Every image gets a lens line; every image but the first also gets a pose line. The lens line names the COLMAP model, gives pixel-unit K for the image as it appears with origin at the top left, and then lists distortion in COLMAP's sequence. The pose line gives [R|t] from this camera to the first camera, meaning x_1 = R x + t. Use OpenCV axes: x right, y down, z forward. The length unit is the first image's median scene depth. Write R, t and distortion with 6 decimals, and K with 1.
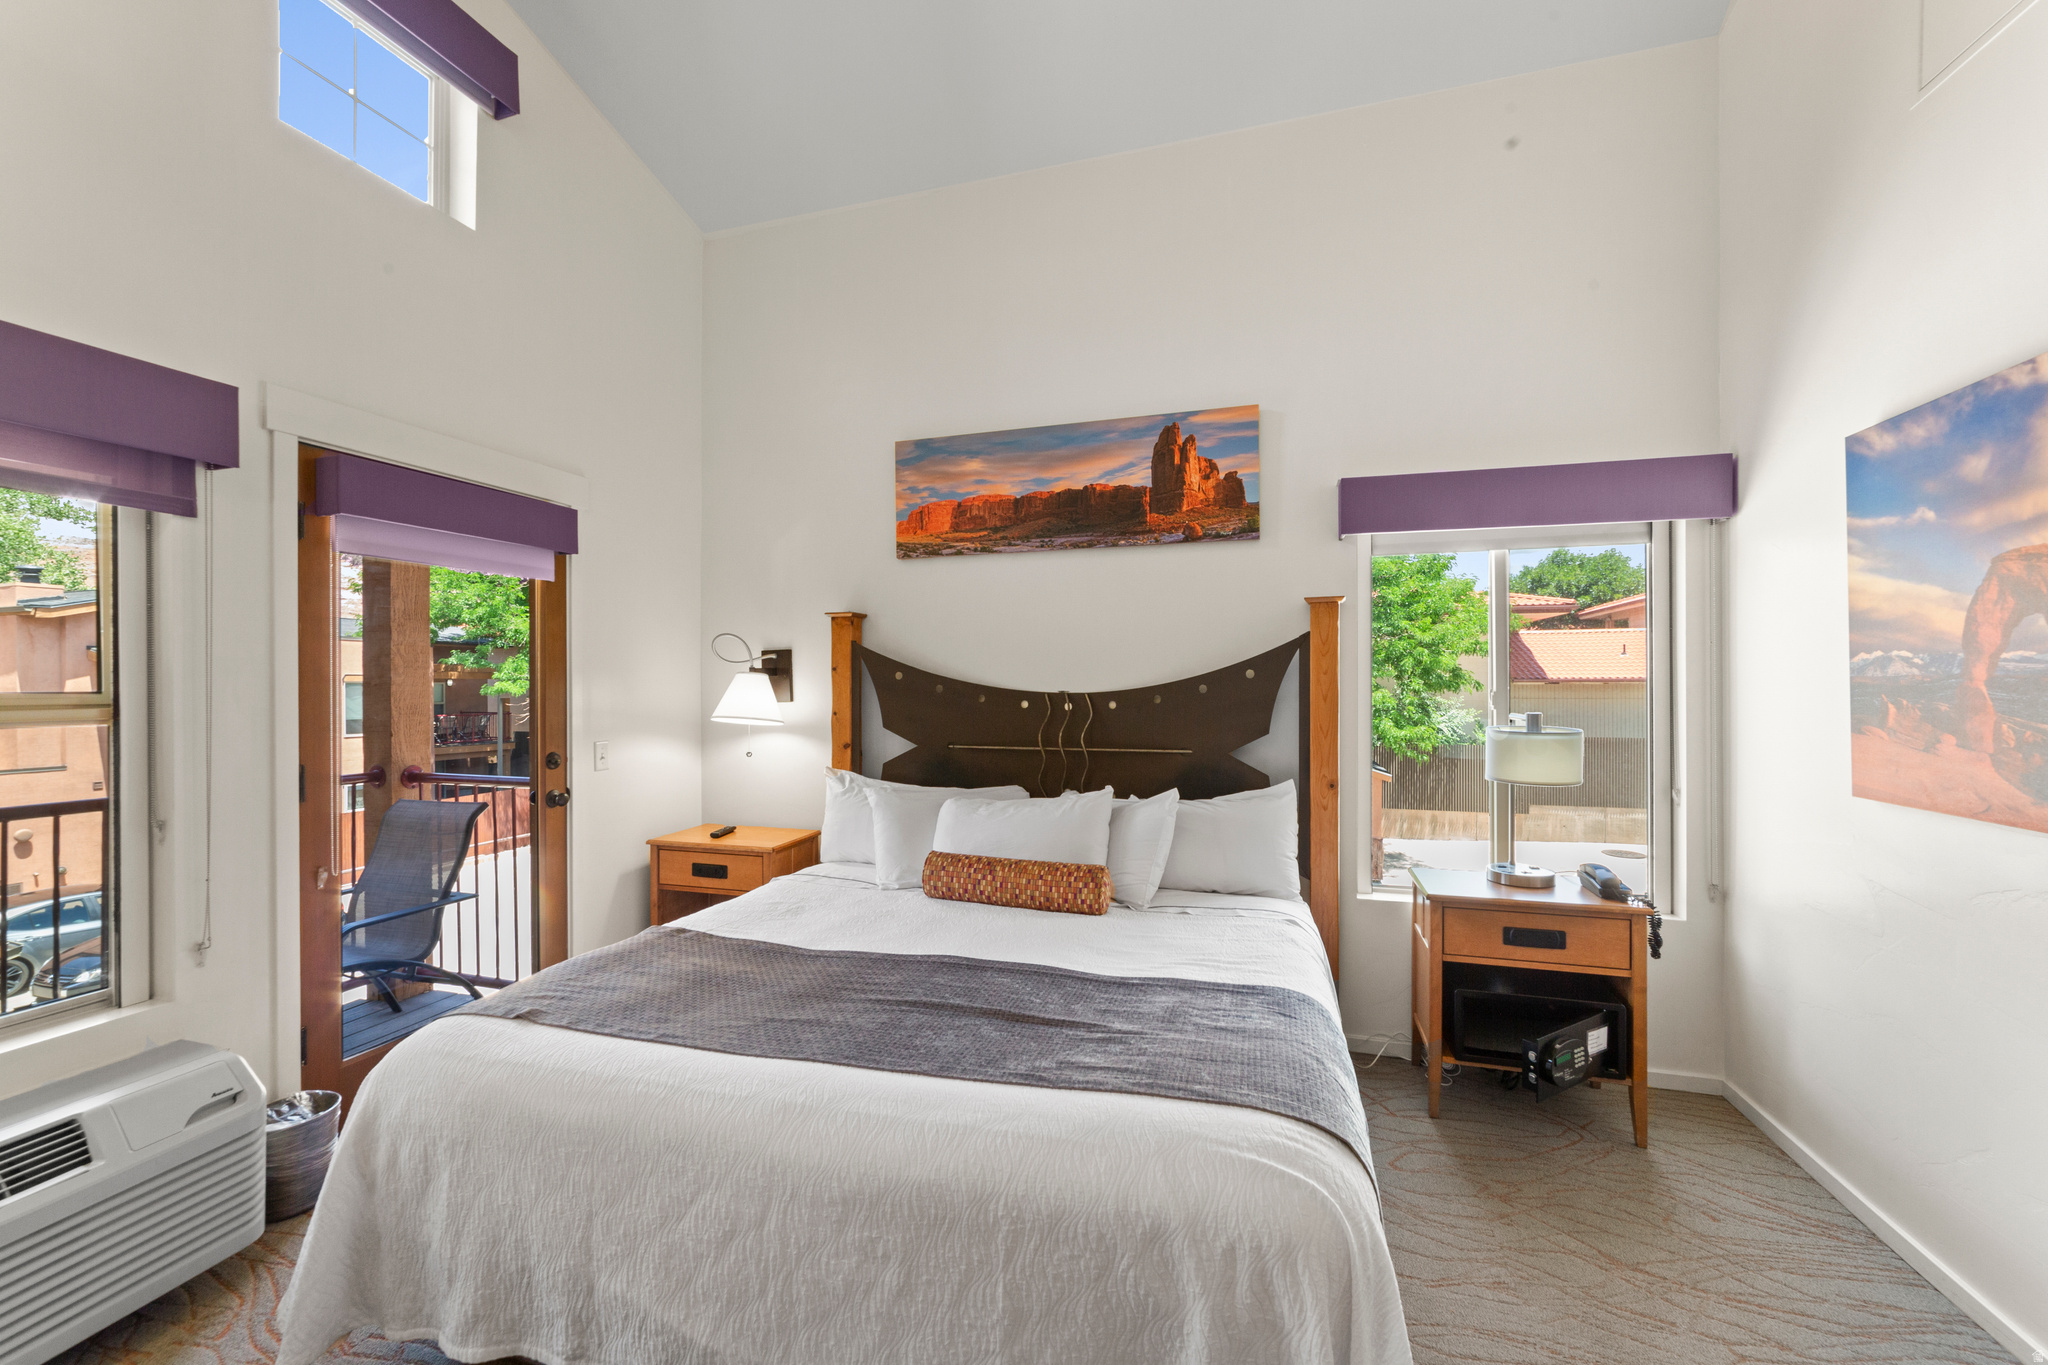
lens RADIAL K [[786.7, 0, 1024.0], [0, 786.7, 682.5], [0, 0, 1]] dist [0.000620, 0.000171]
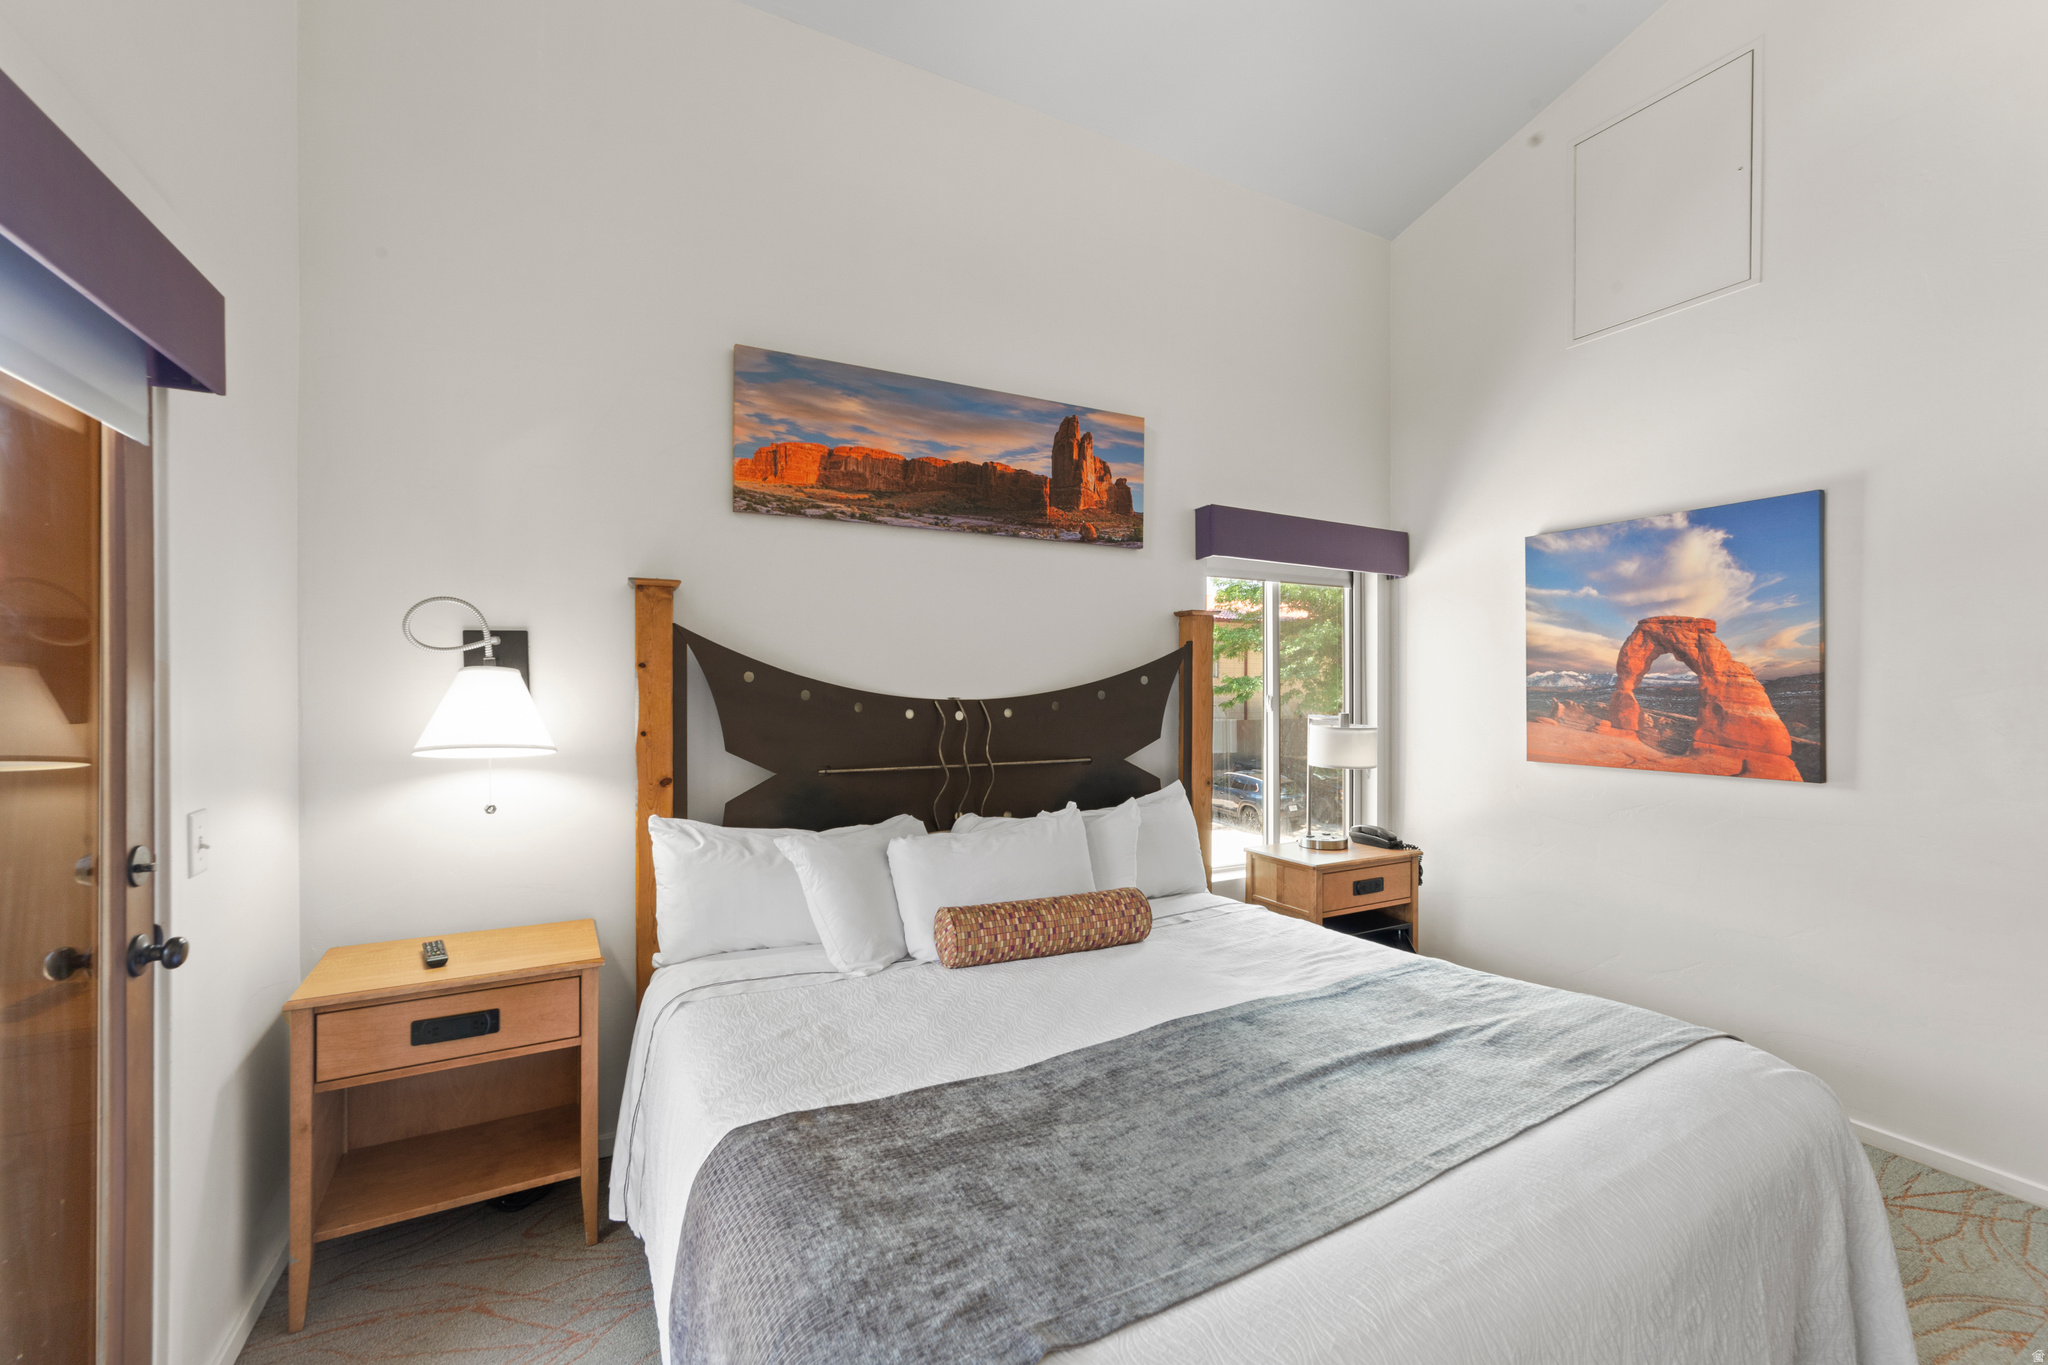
lens RADIAL K [[823.8, 0, 1024.0], [0, 823.8, 682.5], [0, 0, 1]] dist [-0.000728, -0.000022]
pose [[0.717771, 0.008524, 0.696227, -0.547924], [-0.004487, 0.999961, -0.007617, 0.001076], [-0.696265, 0.002343, 0.717781, 0.328229]]
